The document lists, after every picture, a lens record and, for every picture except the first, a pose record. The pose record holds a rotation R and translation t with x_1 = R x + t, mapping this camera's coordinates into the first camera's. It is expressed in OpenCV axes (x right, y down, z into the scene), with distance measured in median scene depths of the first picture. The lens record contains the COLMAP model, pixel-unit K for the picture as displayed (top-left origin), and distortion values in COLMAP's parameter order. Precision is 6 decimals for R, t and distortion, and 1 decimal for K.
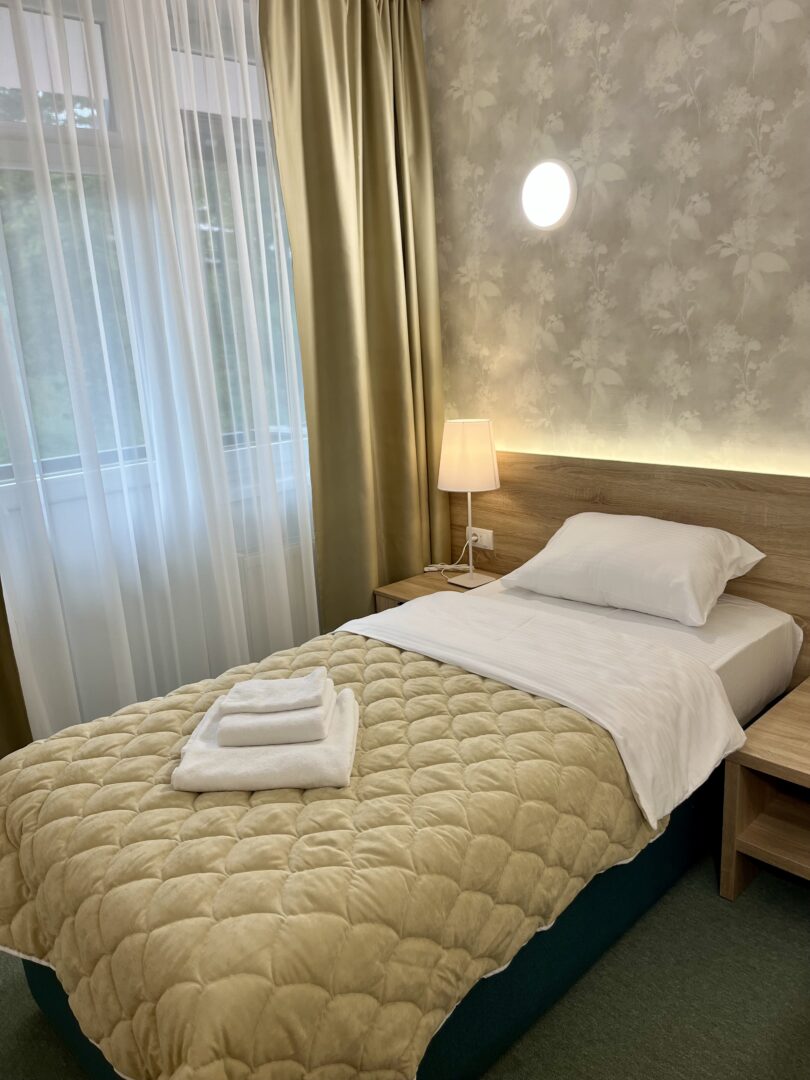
lens RADIAL K [[824.1, 0, 419.8], [0, 824.1, 550.5], [0, 0, 1]] dist [0.044794, -0.058850]
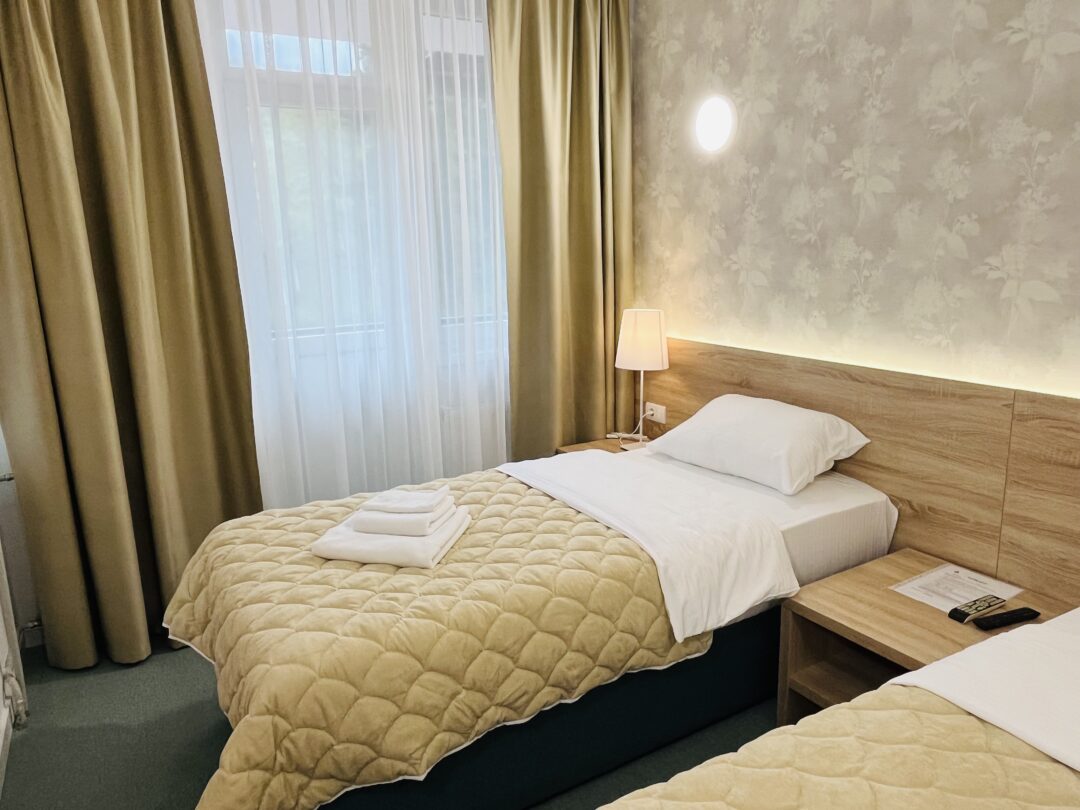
lens RADIAL K [[768.1, 0, 548.6], [0, 768.1, 402.1], [0, 0, 1]] dist [-0.009732, 0.003361]
pose [[0.971803, 0.076755, -0.222950, 0.222497], [-0.086970, 0.995548, -0.036348, 0.029624], [0.219168, 0.054713, 0.974152, -0.109912]]
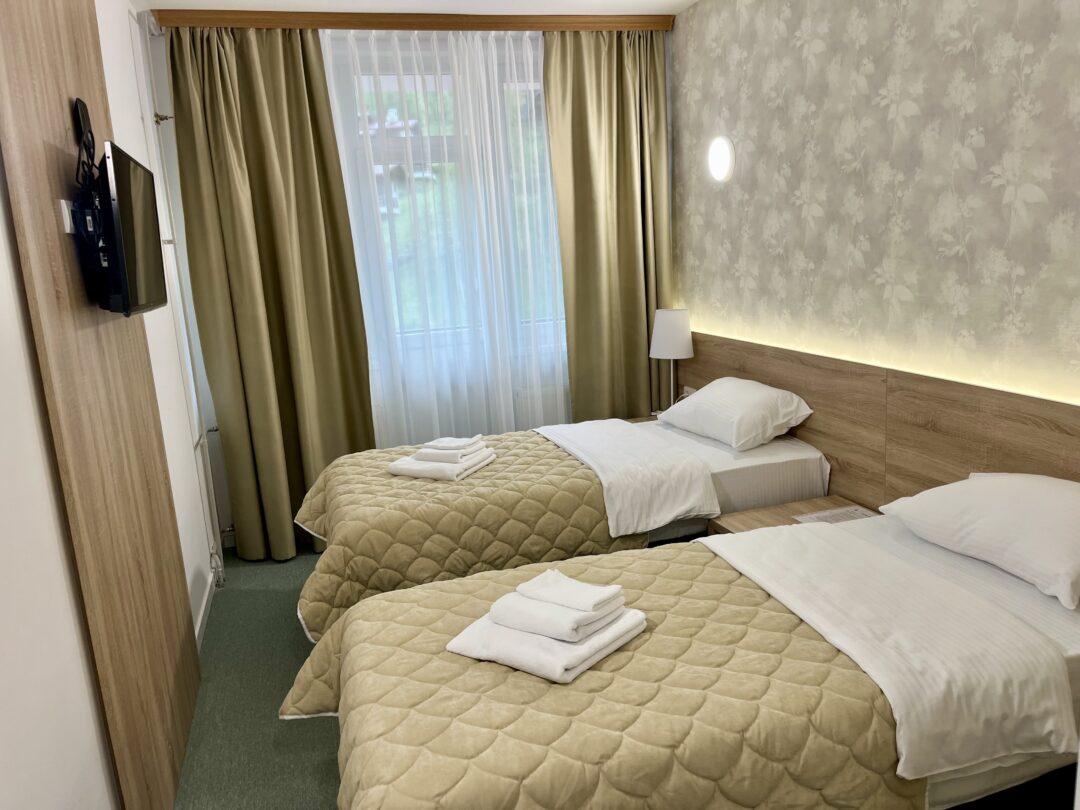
lens RADIAL K [[824.1, 0, 548.7], [0, 824.1, 405.1], [0, 0, 1]] dist [0.044794, -0.058850]
pose [[0.890840, 0.088358, -0.445641, 0.647783], [-0.105220, 0.994362, -0.013183, 0.061897], [0.441964, 0.058634, 0.895114, -0.475194]]
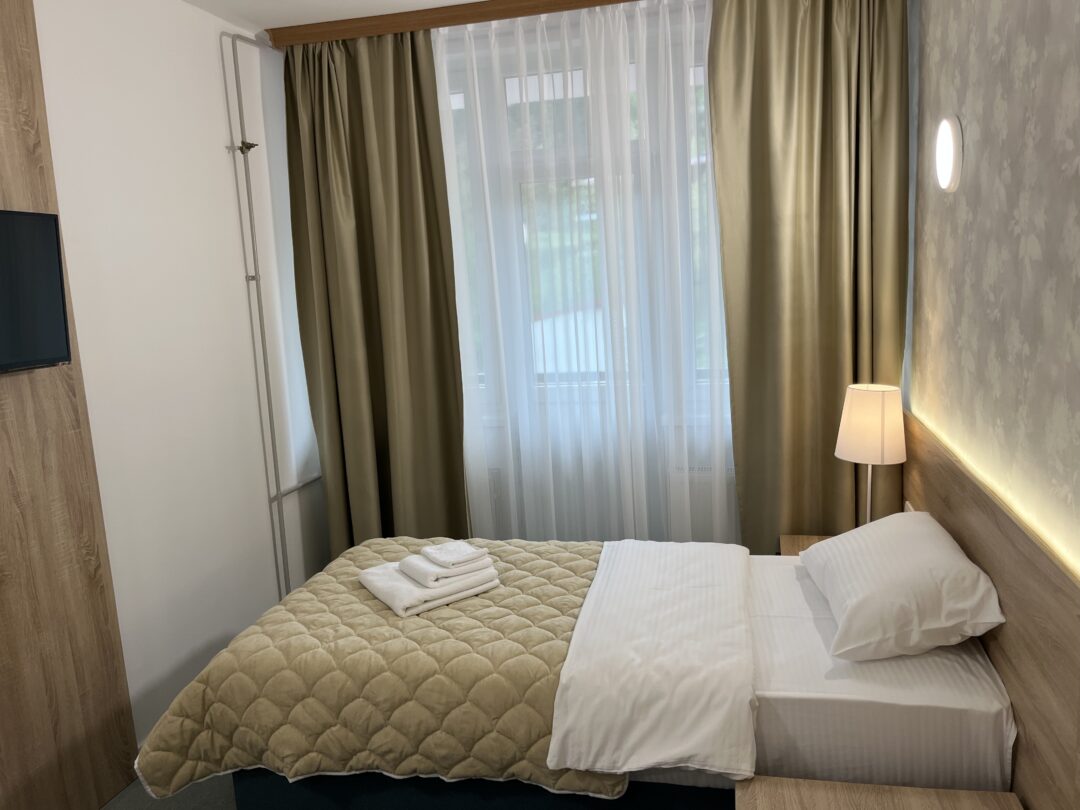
lens RADIAL K [[824.1, 0, 551.3], [0, 824.1, 395.0], [0, 0, 1]] dist [0.044794, -0.058850]
pose [[0.540658, 0.150748, -0.827626, 0.796677], [-0.194507, 0.979556, 0.051356, -0.155573], [0.818448, 0.133213, 0.558926, 0.205789]]
